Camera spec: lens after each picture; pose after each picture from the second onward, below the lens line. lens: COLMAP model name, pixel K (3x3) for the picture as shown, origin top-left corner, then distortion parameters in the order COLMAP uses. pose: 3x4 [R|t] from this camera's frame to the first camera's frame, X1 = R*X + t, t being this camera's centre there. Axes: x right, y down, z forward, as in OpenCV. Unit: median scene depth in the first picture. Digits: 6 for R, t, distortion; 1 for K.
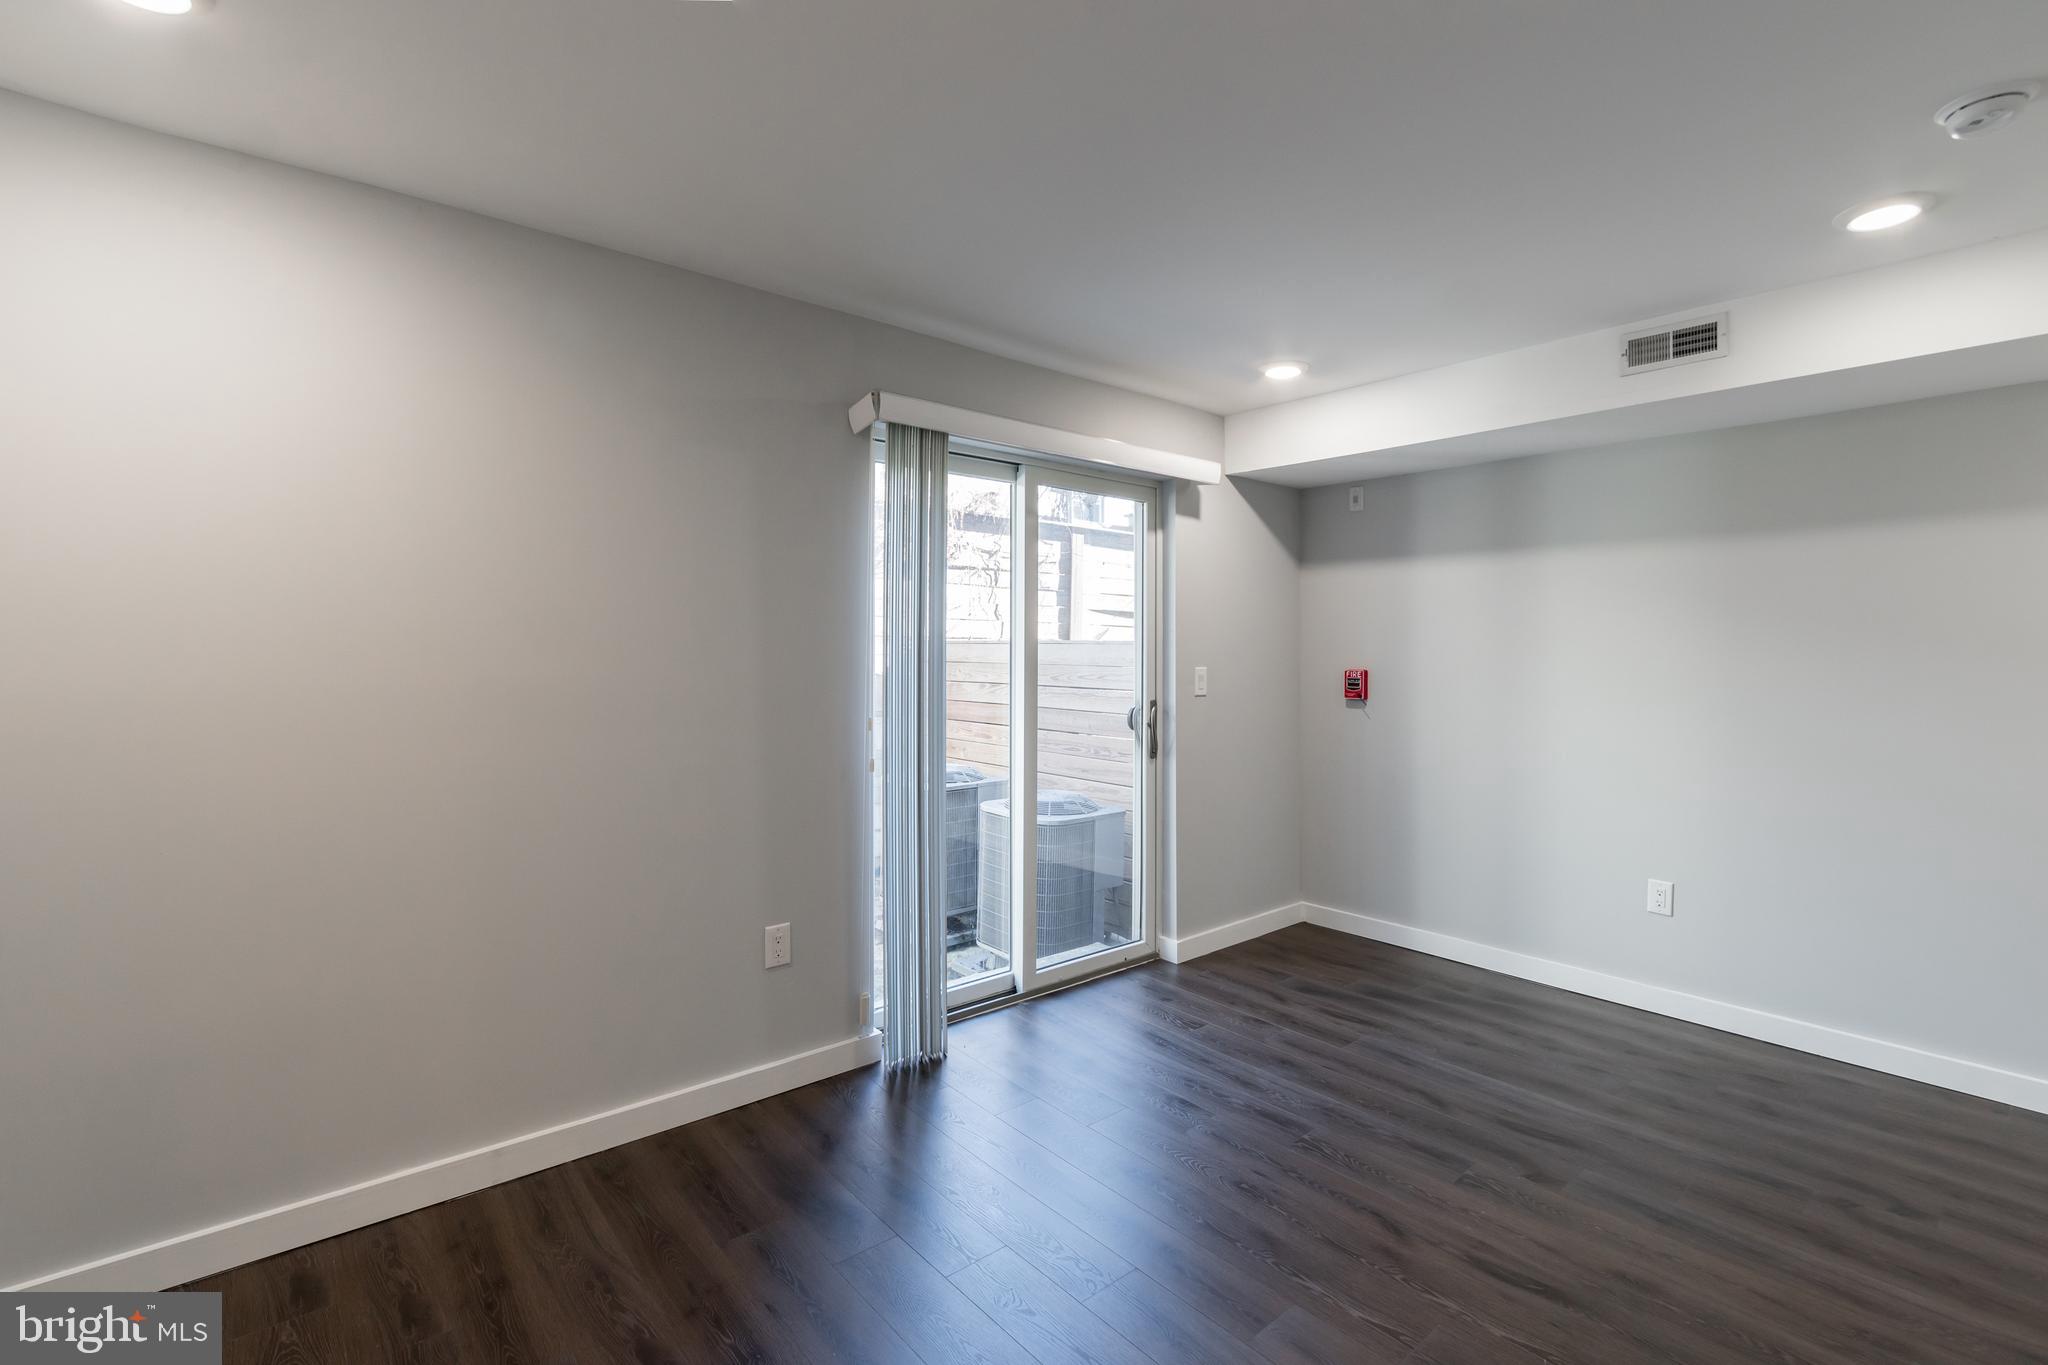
lens RADIAL K [[915.9, 0, 1027.2], [0, 915.9, 665.0], [0, 0, 1]] dist [-0.016359, 0.000666]
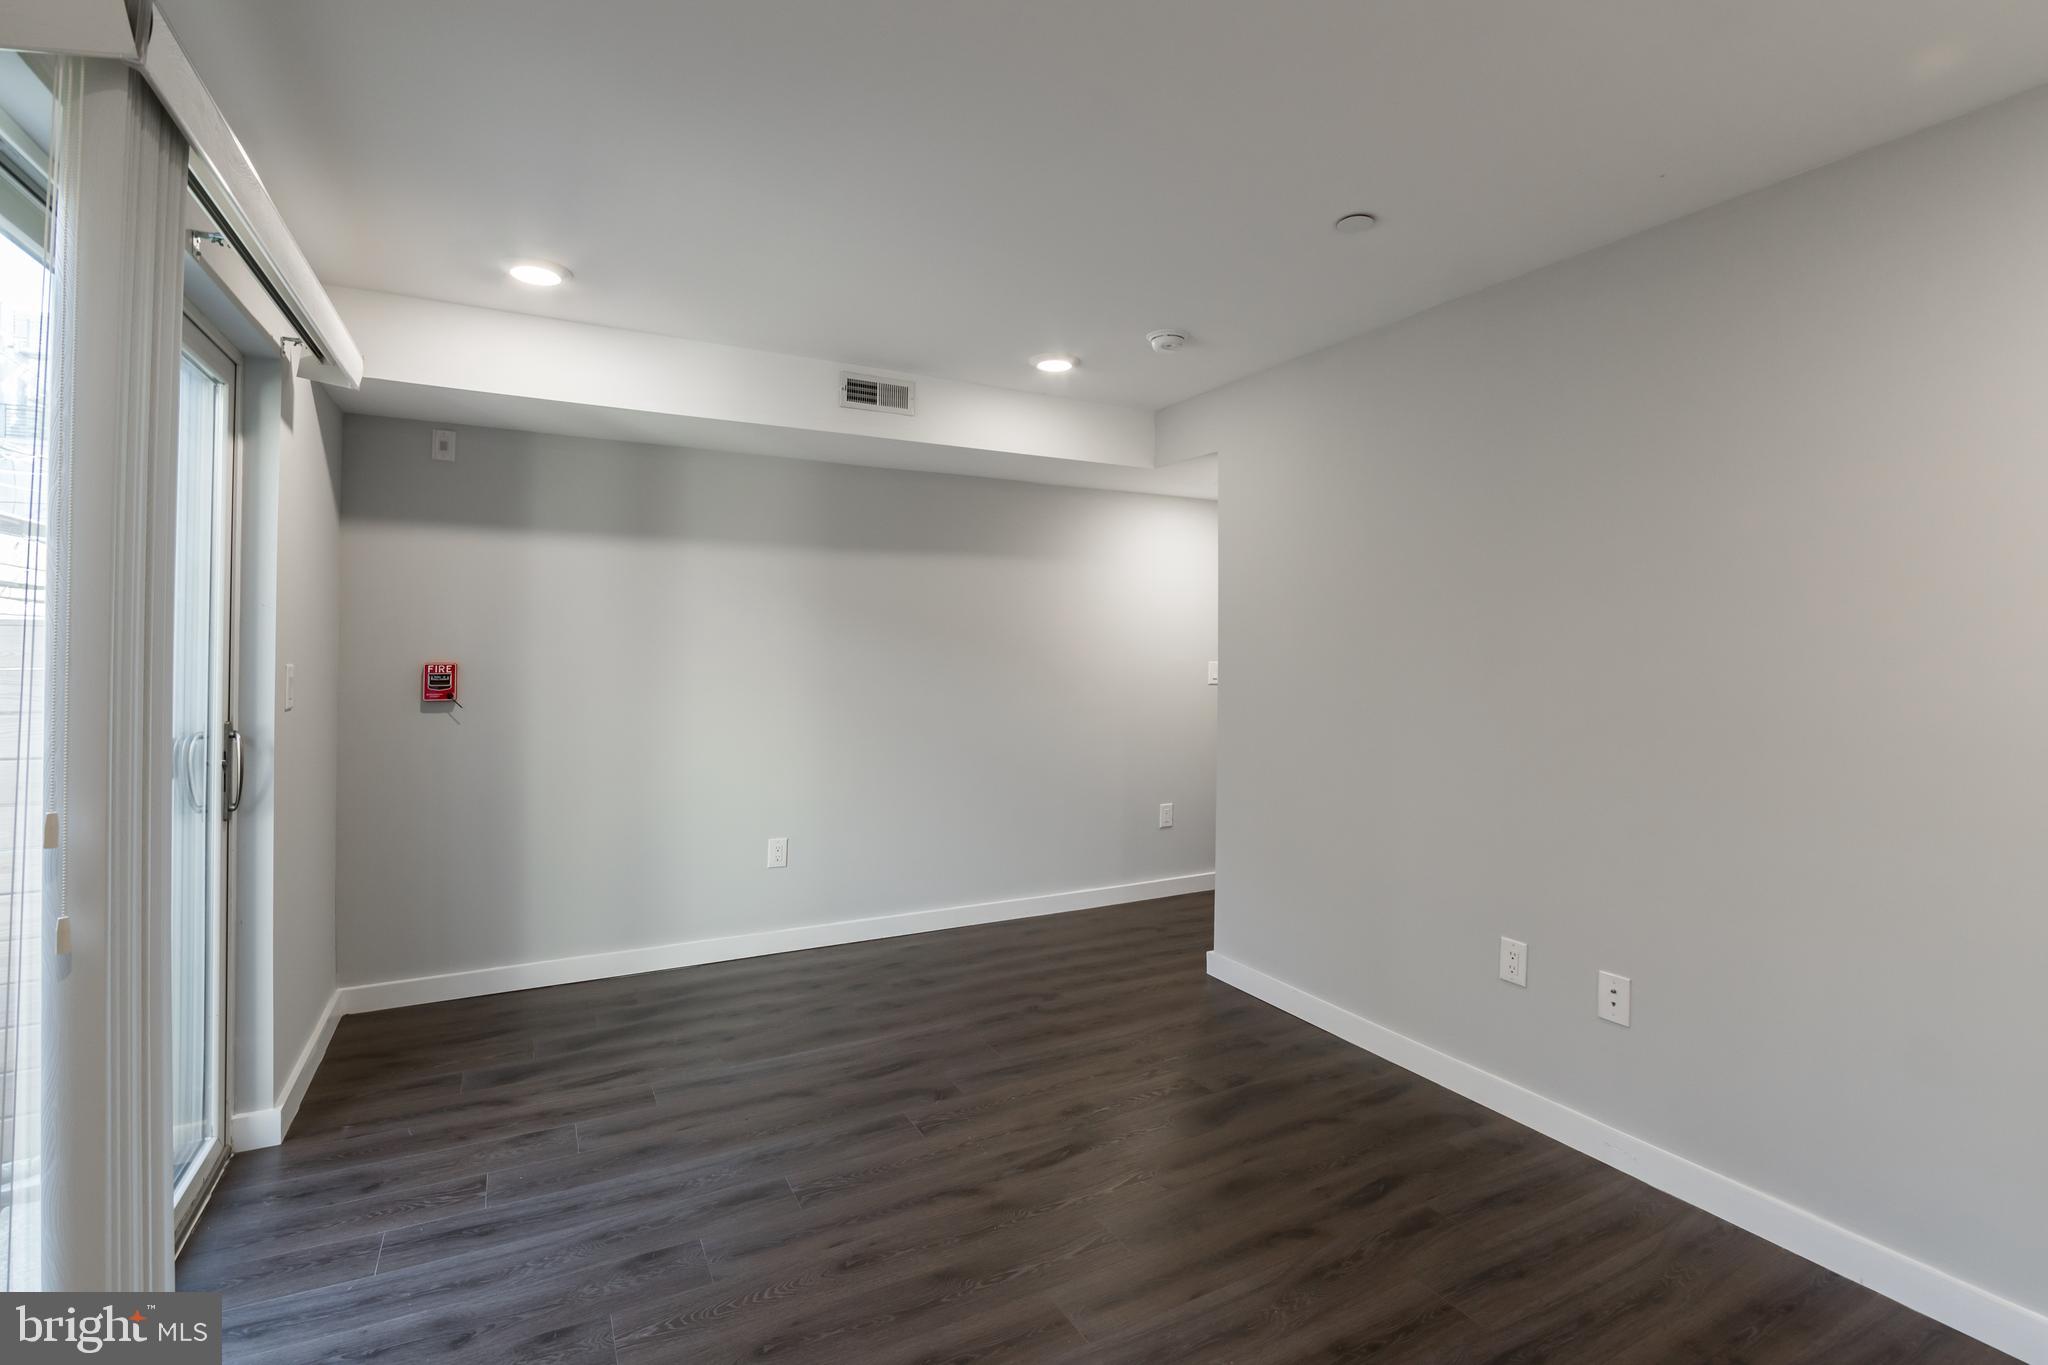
lens RADIAL K [[919.9, 0, 1020.0], [0, 919.9, 655.2], [0, 0, 1]] dist [-0.015980, -0.000022]
pose [[0.209780, -0.012491, 0.977669, -0.405831], [0.007623, 0.999909, 0.011140, -0.008916], [-0.977719, 0.005116, 0.209857, 0.471756]]
